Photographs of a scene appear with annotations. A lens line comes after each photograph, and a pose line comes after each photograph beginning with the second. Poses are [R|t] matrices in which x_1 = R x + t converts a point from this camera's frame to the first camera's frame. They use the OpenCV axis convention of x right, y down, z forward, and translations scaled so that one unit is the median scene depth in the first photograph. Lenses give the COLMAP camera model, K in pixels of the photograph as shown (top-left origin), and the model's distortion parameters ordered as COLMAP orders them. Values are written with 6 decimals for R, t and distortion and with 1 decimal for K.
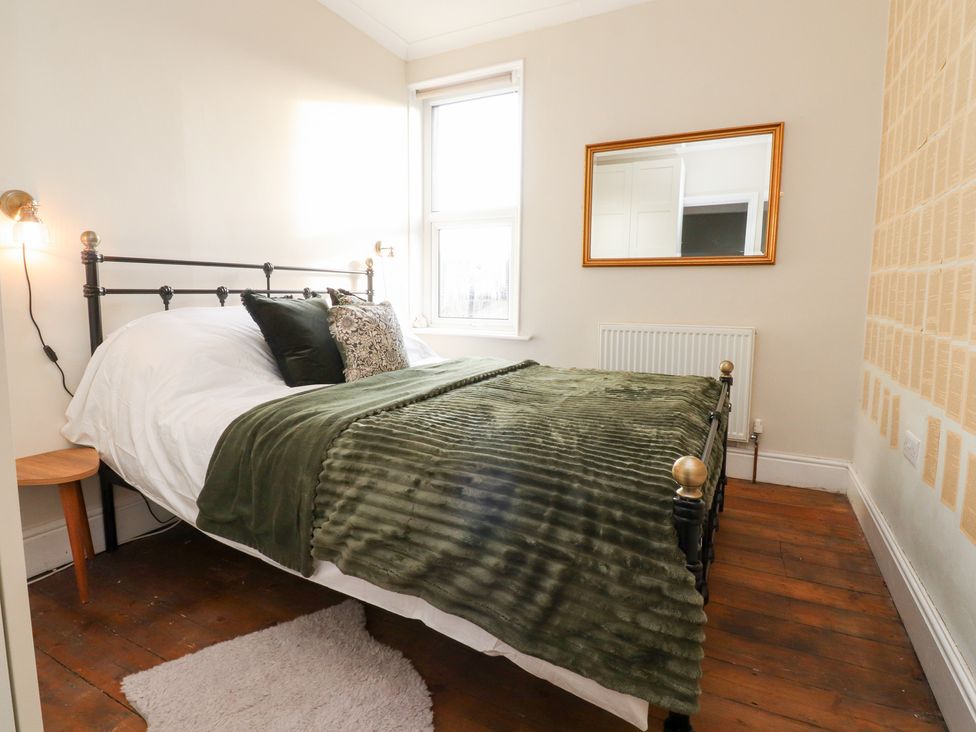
lens RADIAL K [[518.5, 0, 488.9], [0, 518.5, 359.2], [0, 0, 1]] dist [-0.032822, -0.000521]
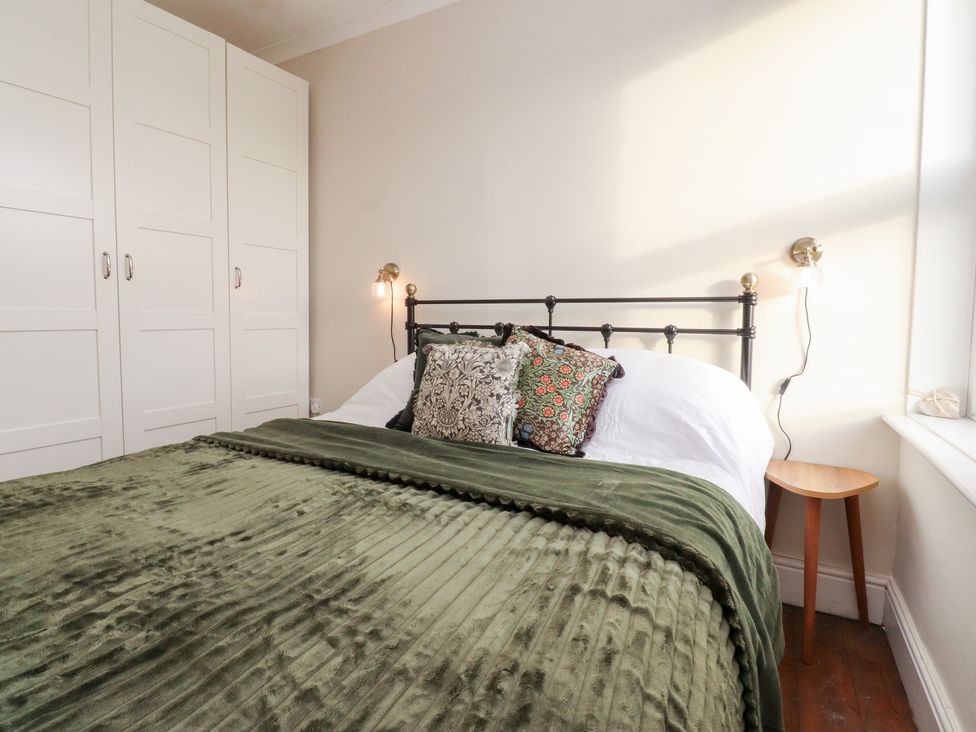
lens RADIAL K [[518.5, 0, 491.4], [0, 518.5, 364.4], [0, 0, 1]] dist [-0.032822, -0.000521]
pose [[-0.043114, 0.065552, -0.996917, 0.508926], [-0.143168, 0.987141, 0.071101, -0.133384], [0.988759, 0.145792, -0.033174, 1.052029]]
